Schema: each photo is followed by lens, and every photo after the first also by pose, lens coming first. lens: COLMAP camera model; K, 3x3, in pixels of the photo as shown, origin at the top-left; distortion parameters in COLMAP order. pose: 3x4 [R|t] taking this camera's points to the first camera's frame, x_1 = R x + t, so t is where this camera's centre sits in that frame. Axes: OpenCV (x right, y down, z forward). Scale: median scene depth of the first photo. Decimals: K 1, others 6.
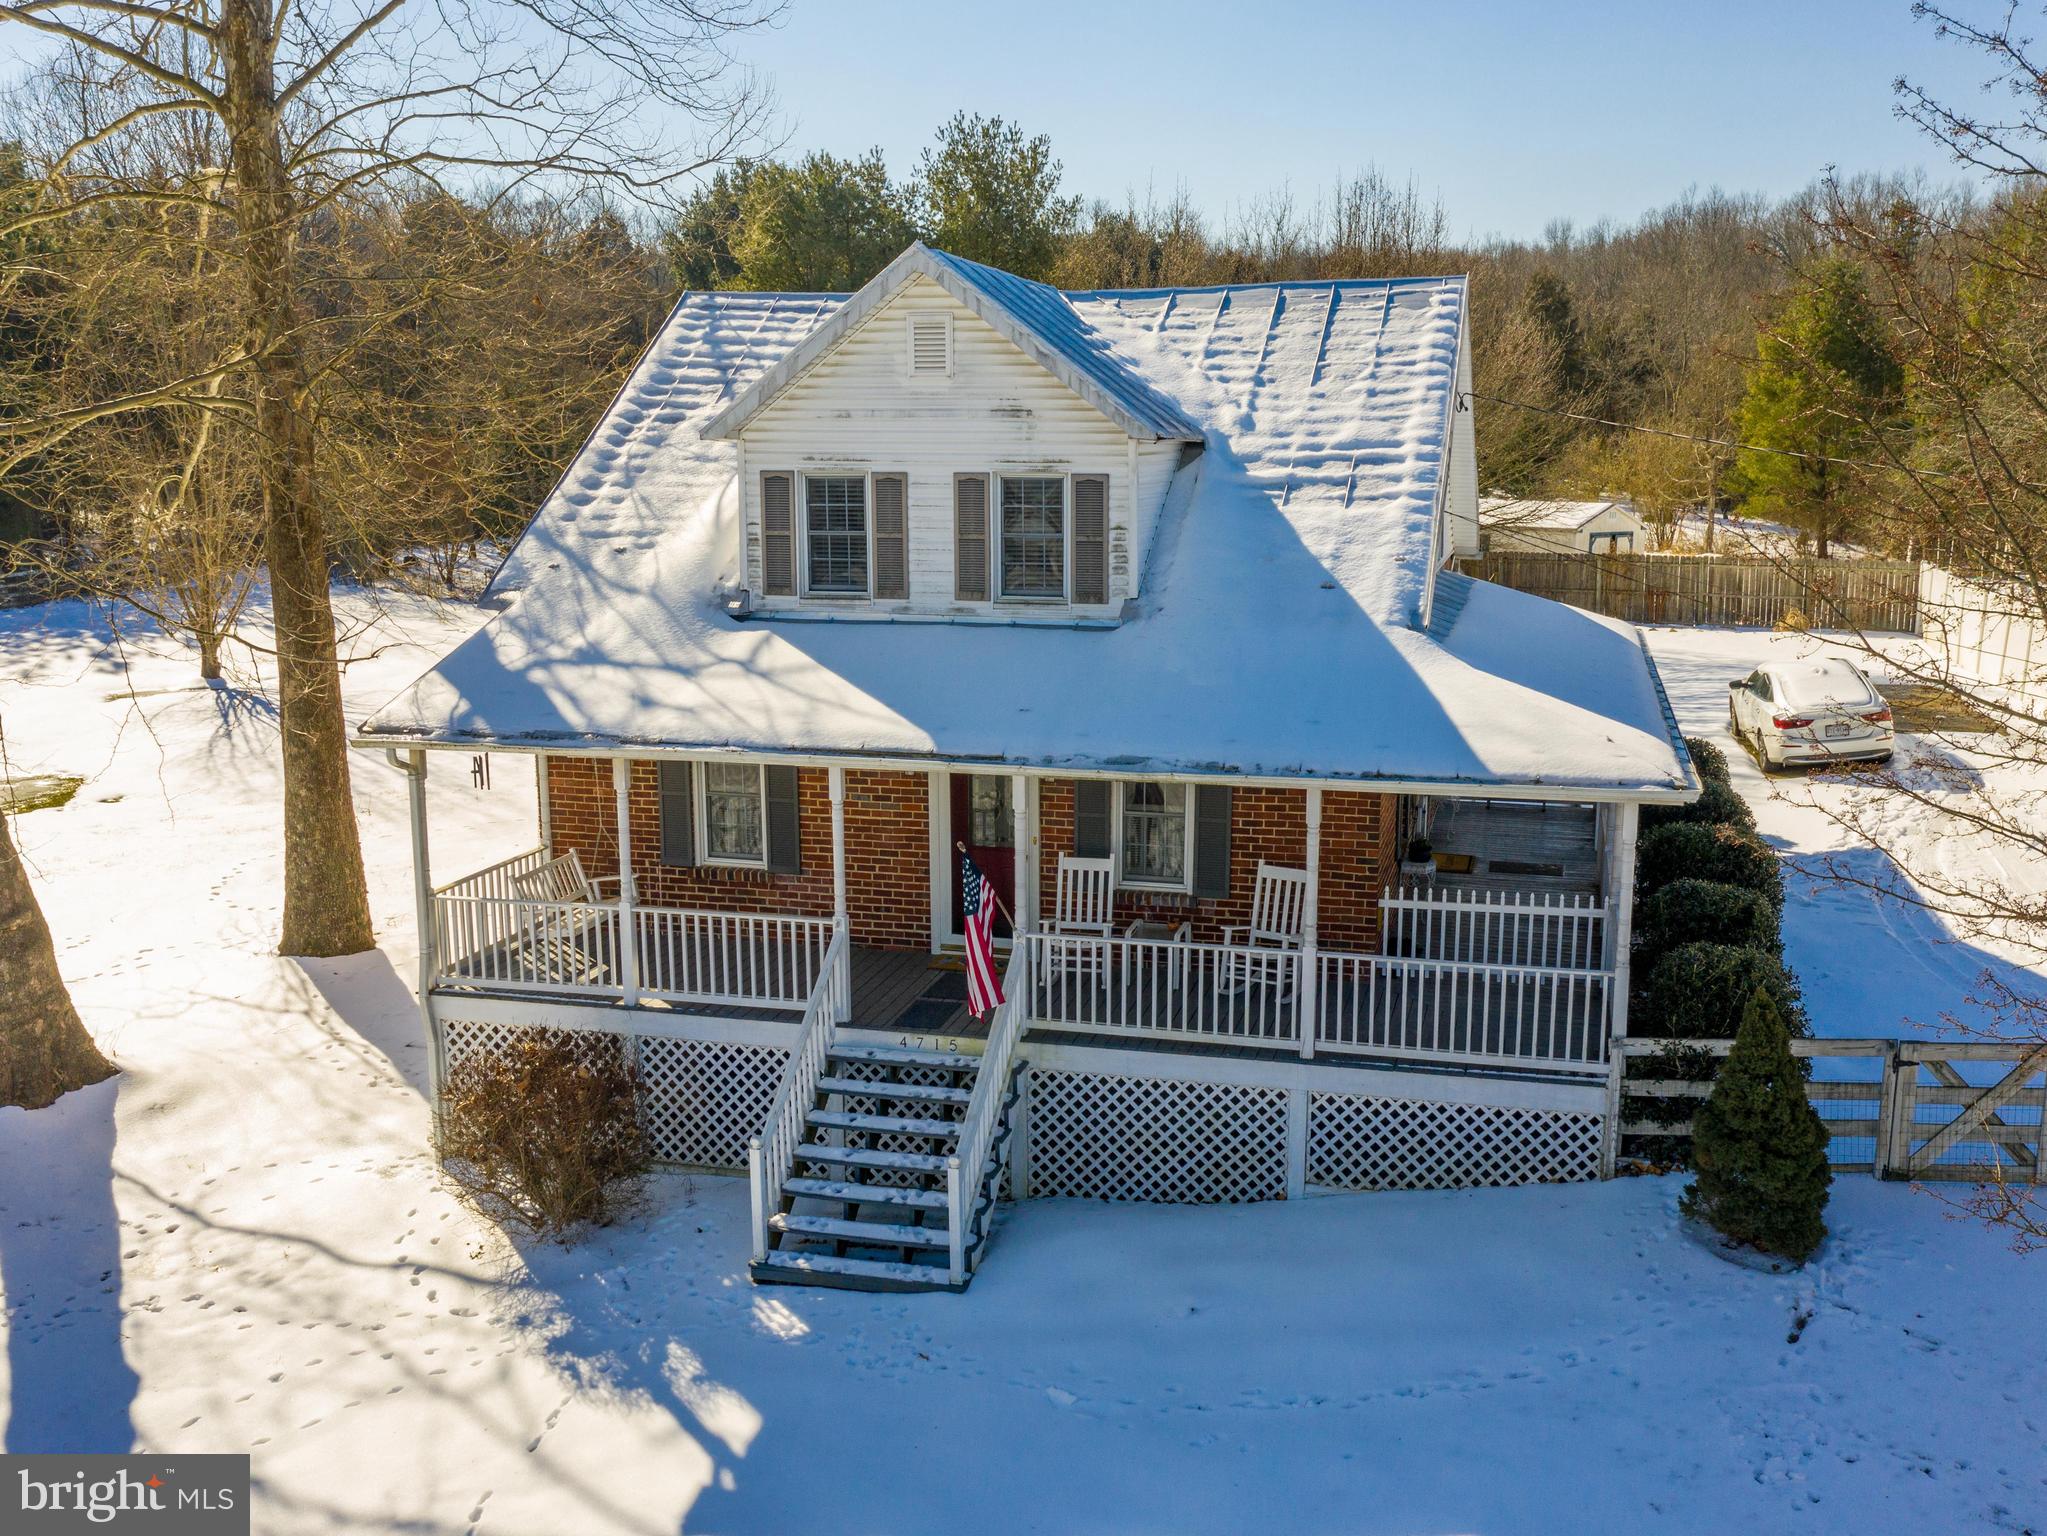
lens RADIAL K [[1874.2, 0, 1121.5], [0, 1874.2, 824.1], [0, 0, 1]] dist [-0.020973, 0.016092]
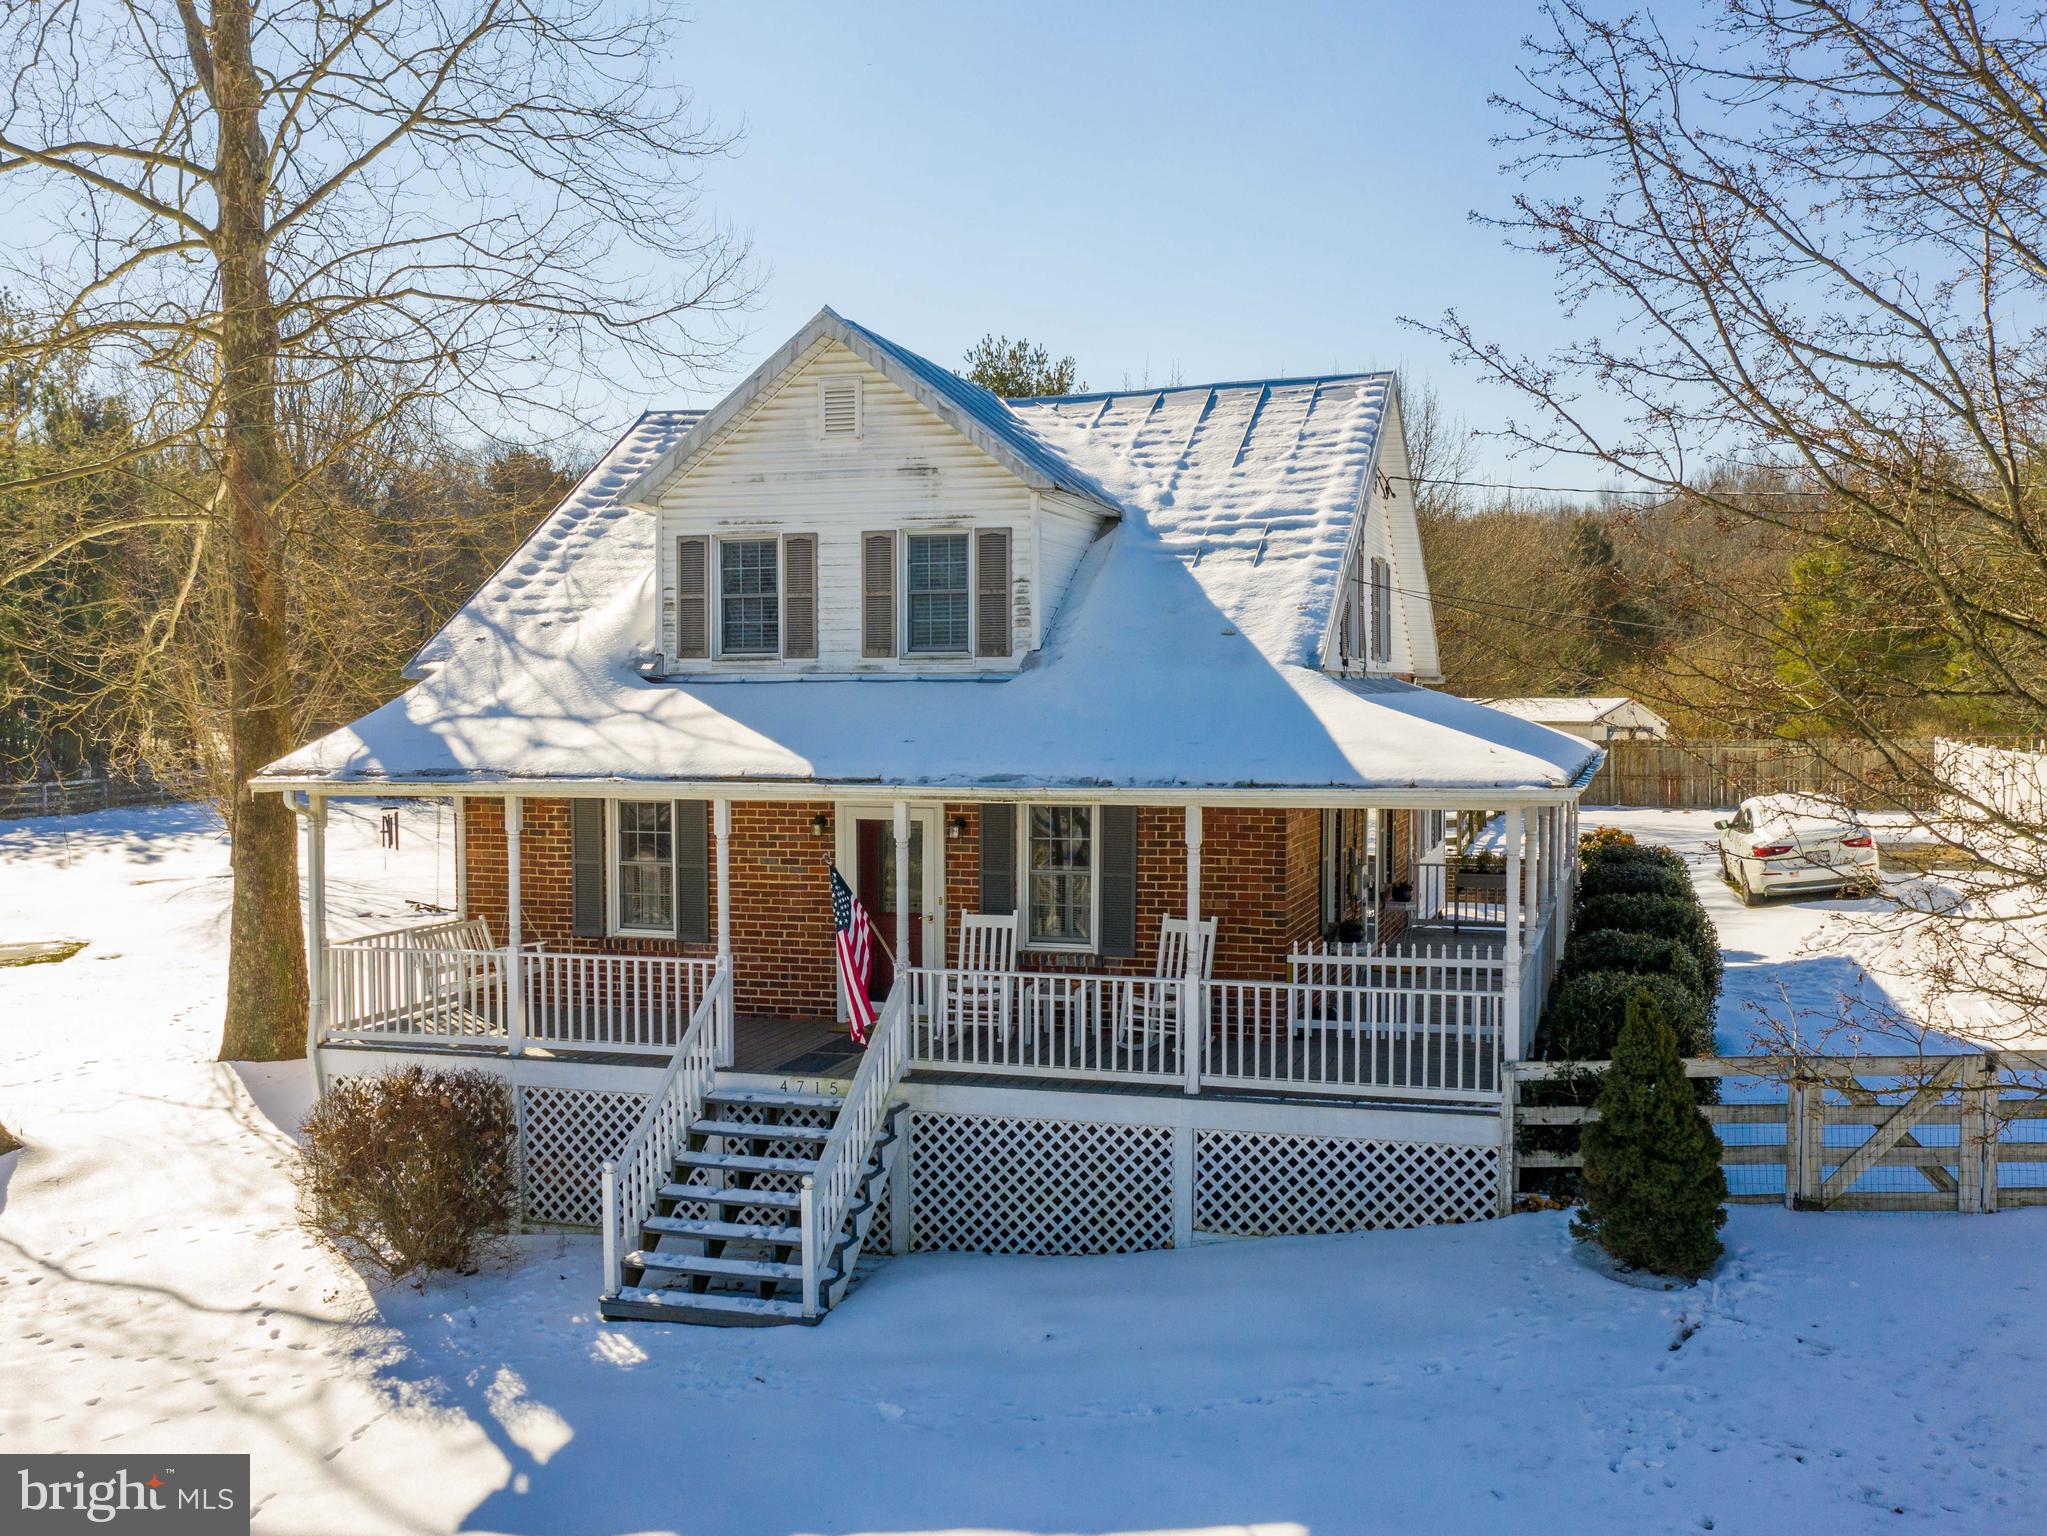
lens RADIAL K [[1874.2, 0, 1121.5], [0, 1874.2, 824.1], [0, 0, 1]] dist [-0.020973, 0.016092]
pose [[0.999175, -0.001150, -0.040586, 0.094456], [-0.004664, 0.989731, -0.142868, 0.116234], [0.040333, 0.142940, 0.988909, 0.030190]]
